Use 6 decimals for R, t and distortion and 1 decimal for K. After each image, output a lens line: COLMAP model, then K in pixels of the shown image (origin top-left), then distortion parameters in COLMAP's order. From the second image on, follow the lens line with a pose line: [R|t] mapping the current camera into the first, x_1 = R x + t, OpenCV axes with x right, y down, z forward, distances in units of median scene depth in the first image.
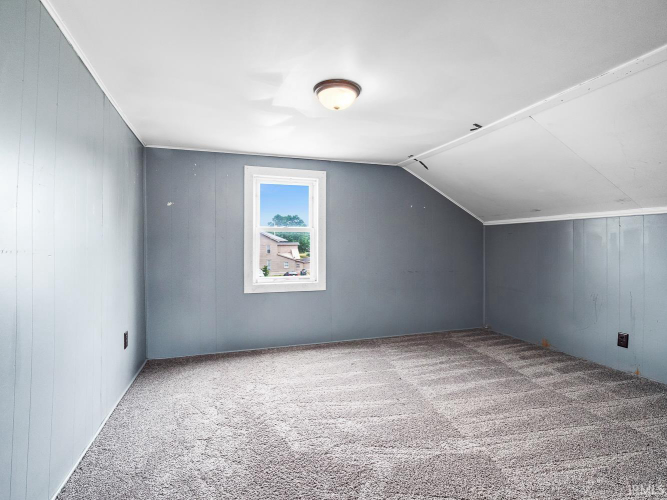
lens RADIAL K [[330.2, 0, 329.5], [0, 330.2, 247.6], [0, 0, 1]] dist [0.000811, -0.006929]
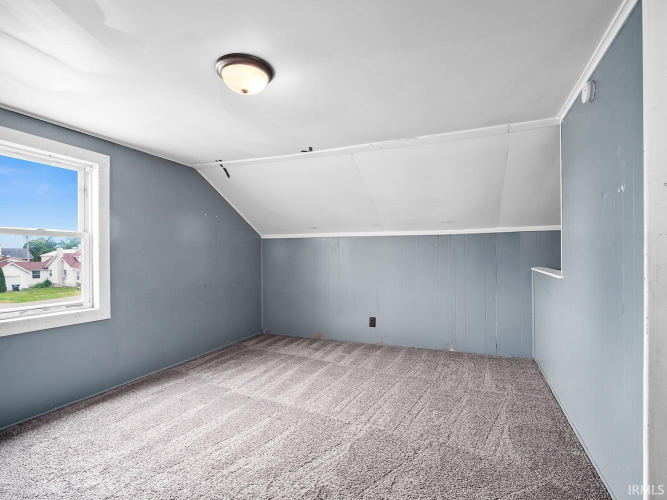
lens RADIAL K [[330.2, 0, 329.5], [0, 330.2, 247.6], [0, 0, 1]] dist [0.000811, -0.006929]
pose [[0.657099, 0.021538, 0.753497, -0.305967], [0.011636, 0.999183, -0.038707, 0.013165], [-0.753715, 0.034202, 0.656311, 0.182102]]
